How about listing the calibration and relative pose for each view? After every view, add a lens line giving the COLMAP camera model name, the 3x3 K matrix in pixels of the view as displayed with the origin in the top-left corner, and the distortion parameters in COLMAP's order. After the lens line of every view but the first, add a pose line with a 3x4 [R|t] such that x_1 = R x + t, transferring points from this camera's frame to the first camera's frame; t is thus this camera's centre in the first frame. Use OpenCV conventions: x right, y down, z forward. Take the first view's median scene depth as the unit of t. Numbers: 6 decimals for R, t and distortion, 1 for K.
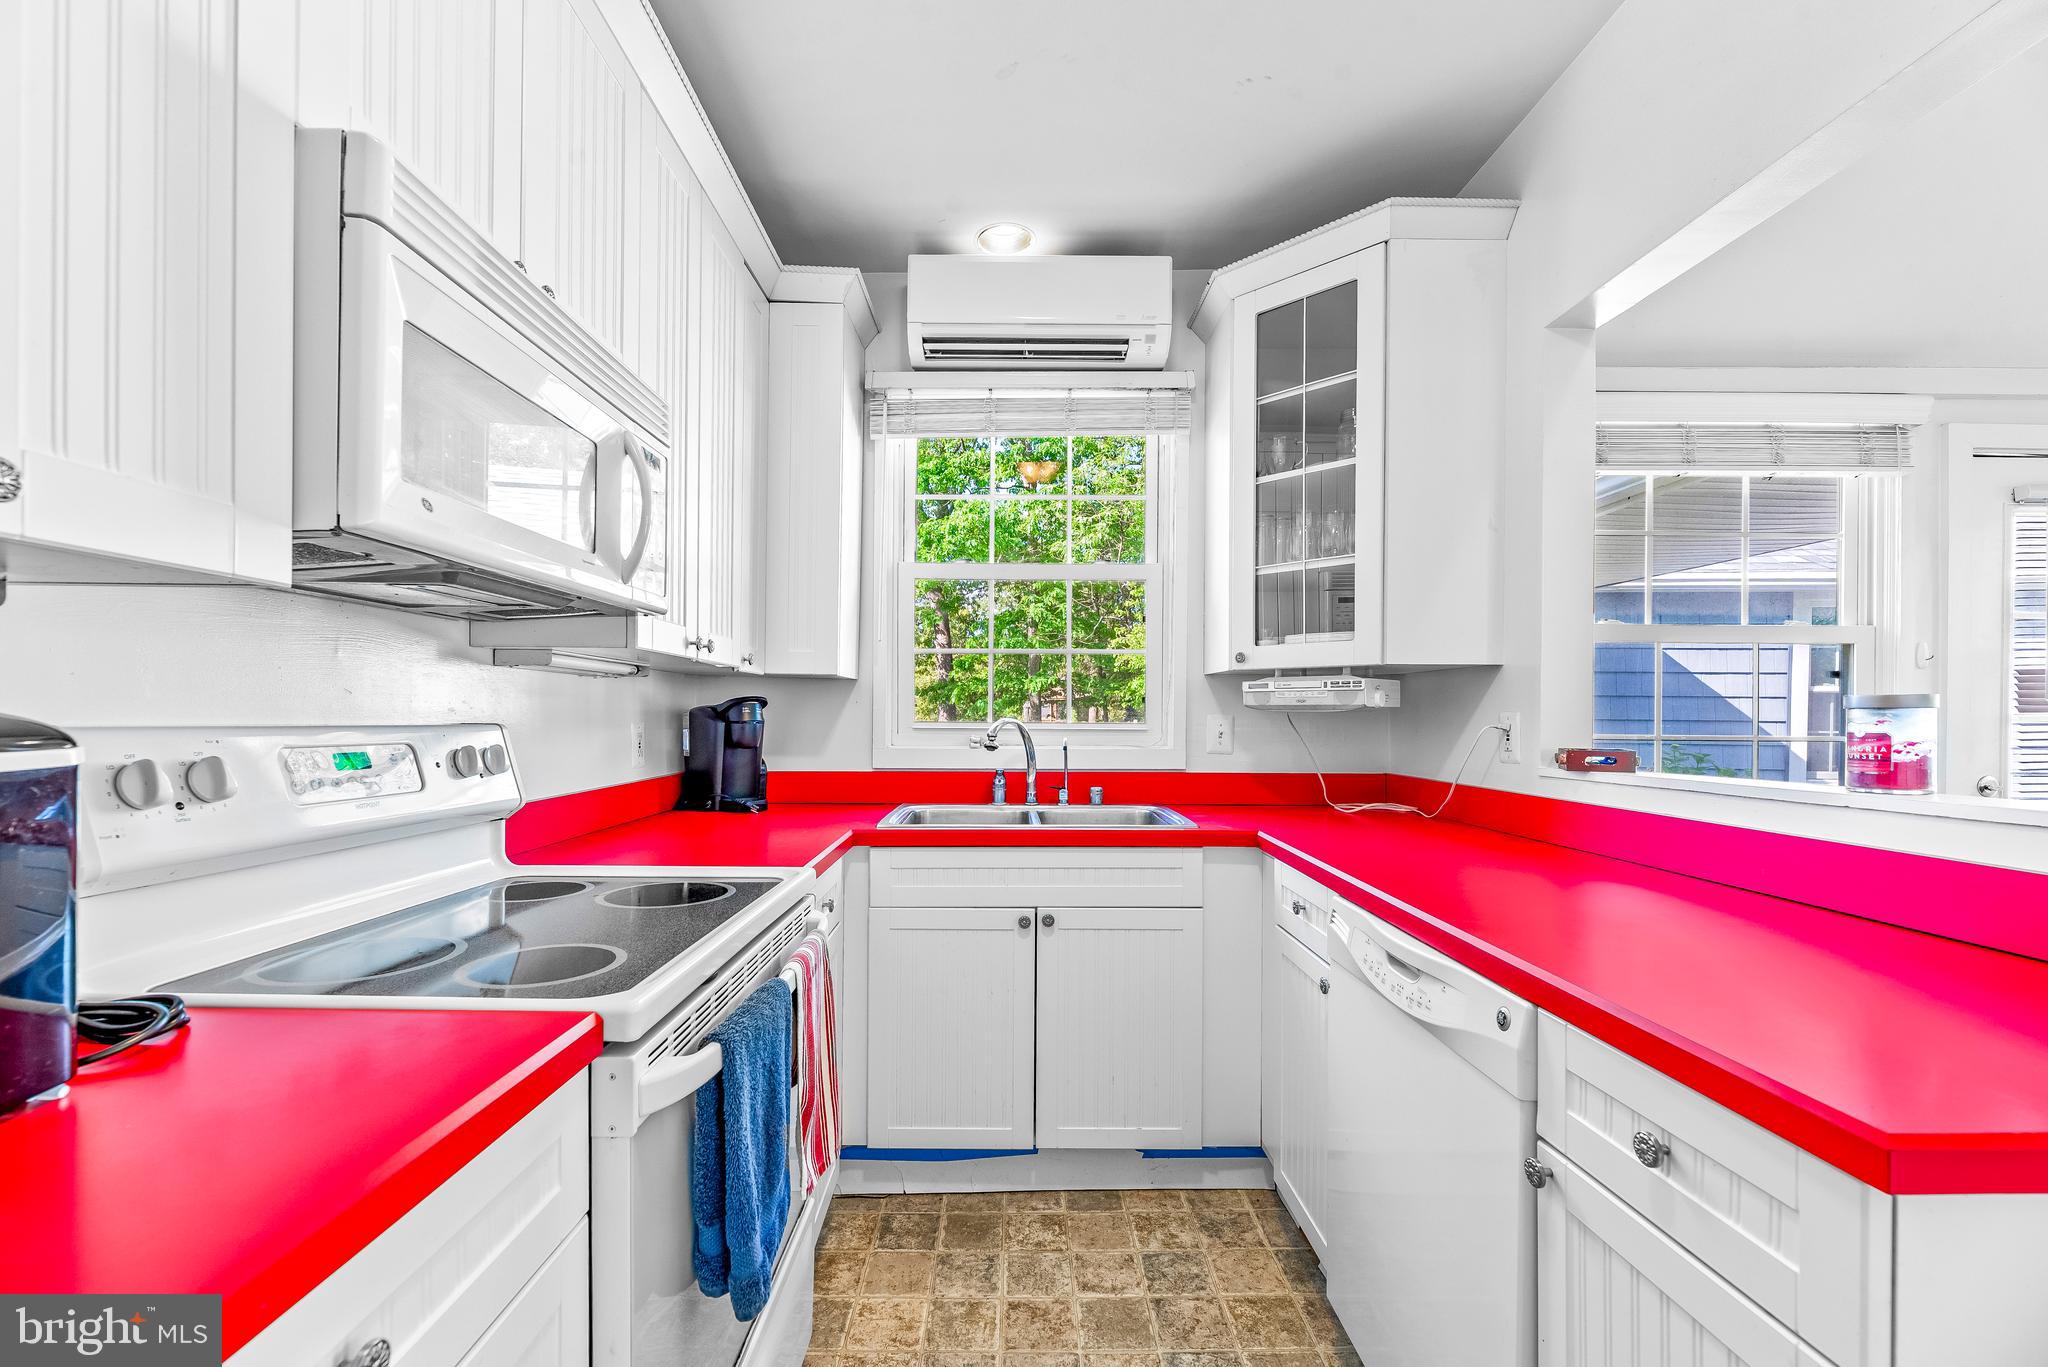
lens RADIAL K [[838.7, 0, 1000.9], [0, 838.7, 722.2], [0, 0, 1]] dist [-0.000940, -0.000395]
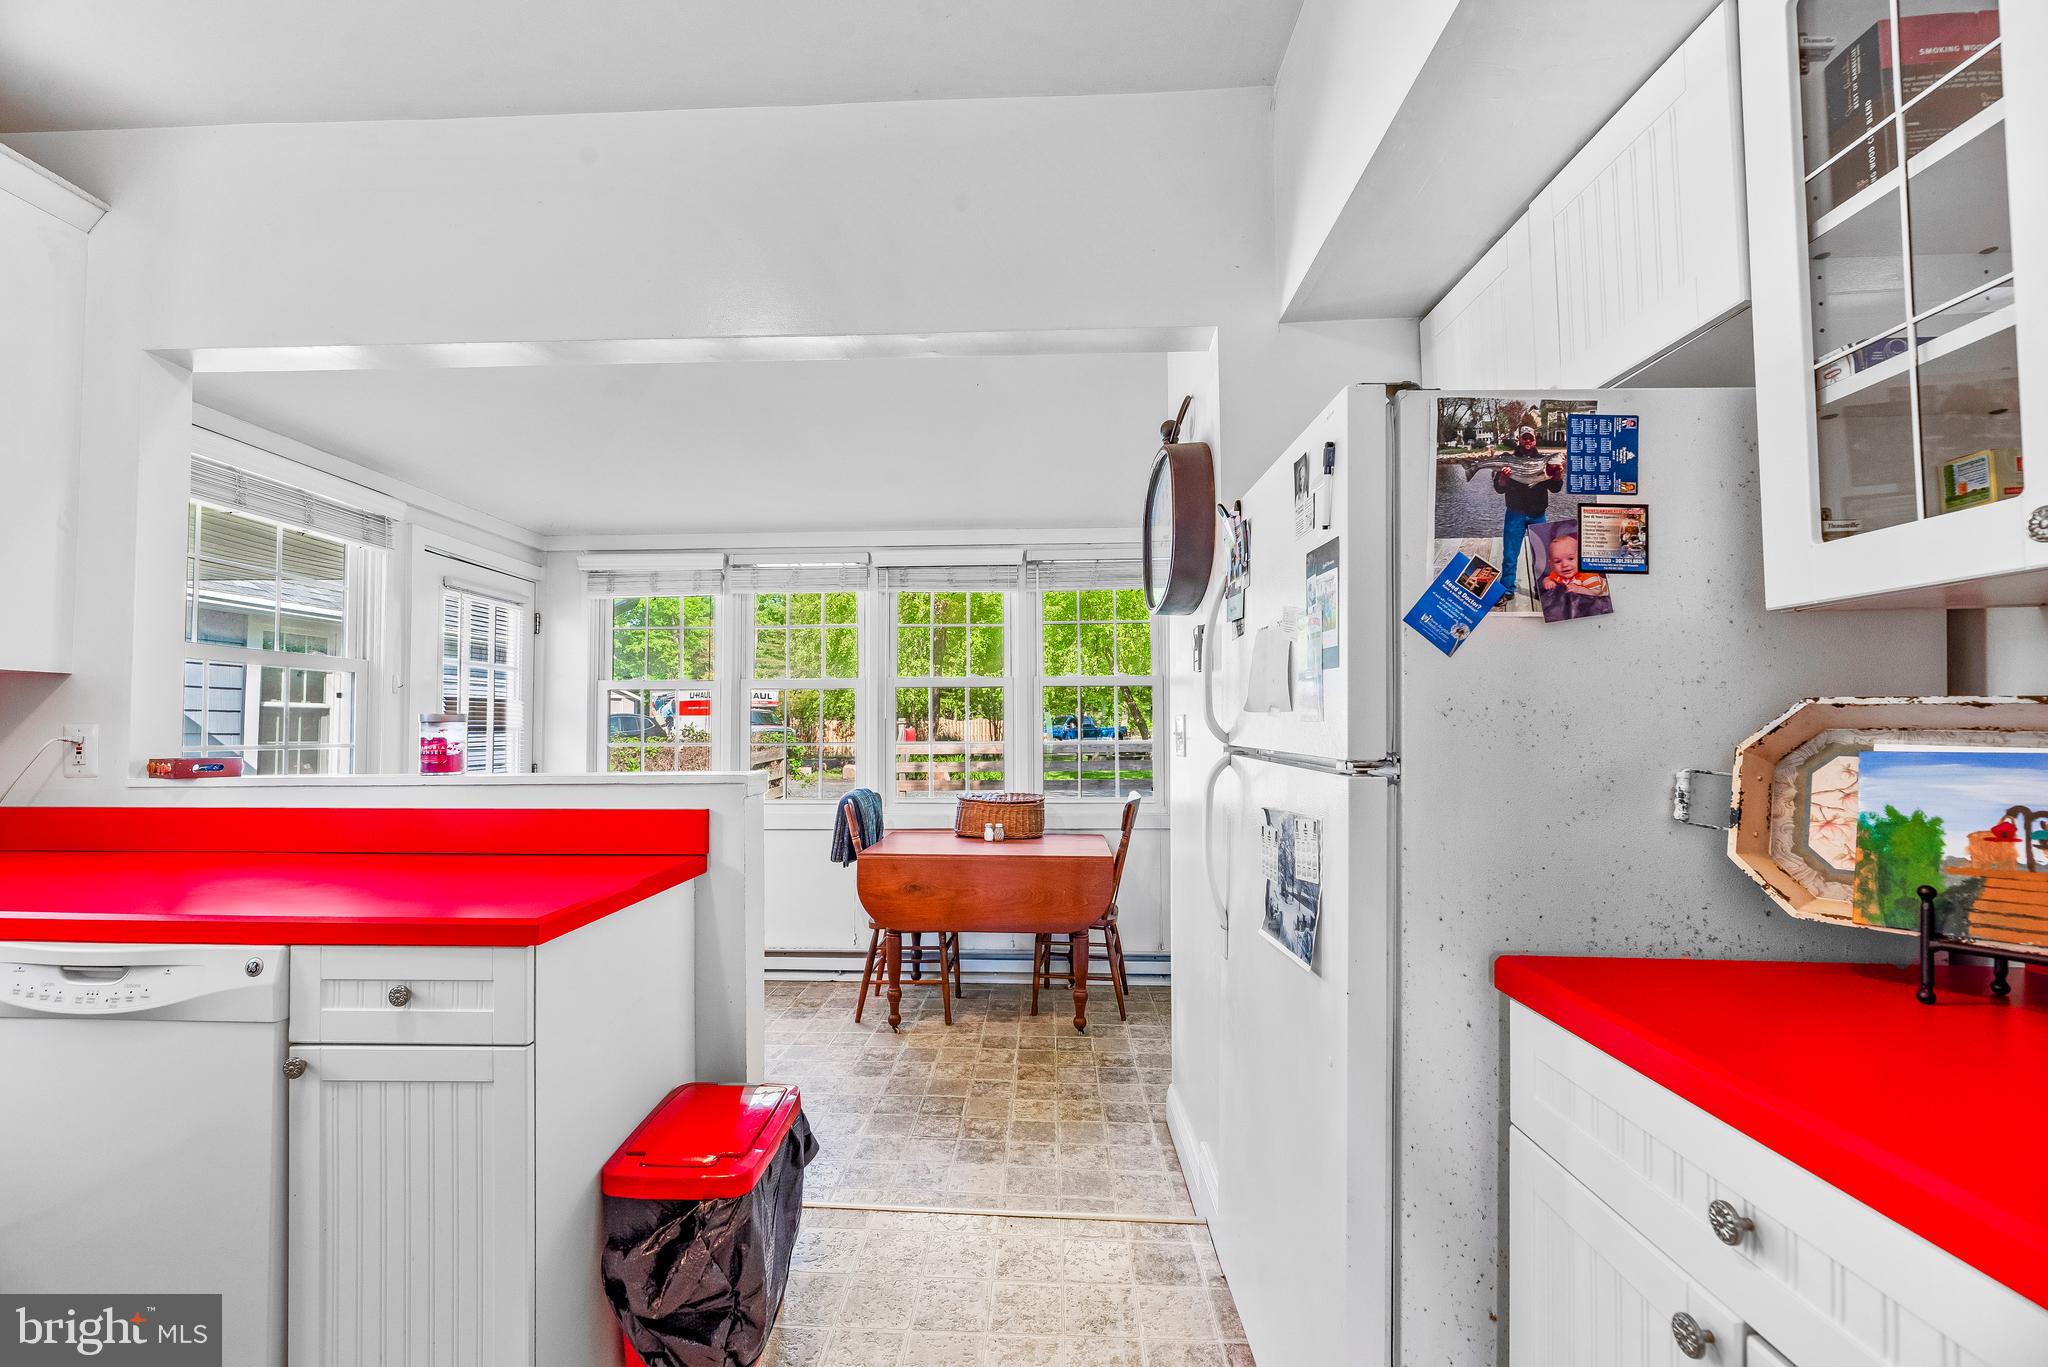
lens RADIAL K [[841.1, 0, 1028.2], [0, 841.1, 692.7], [0, 0, 1]] dist [0.002656, -0.000059]
pose [[0.019064, 0.040961, 0.998979, -0.367661], [0.009070, 0.999112, -0.041140, 0.002072], [-0.999777, 0.009845, 0.018675, -0.106602]]
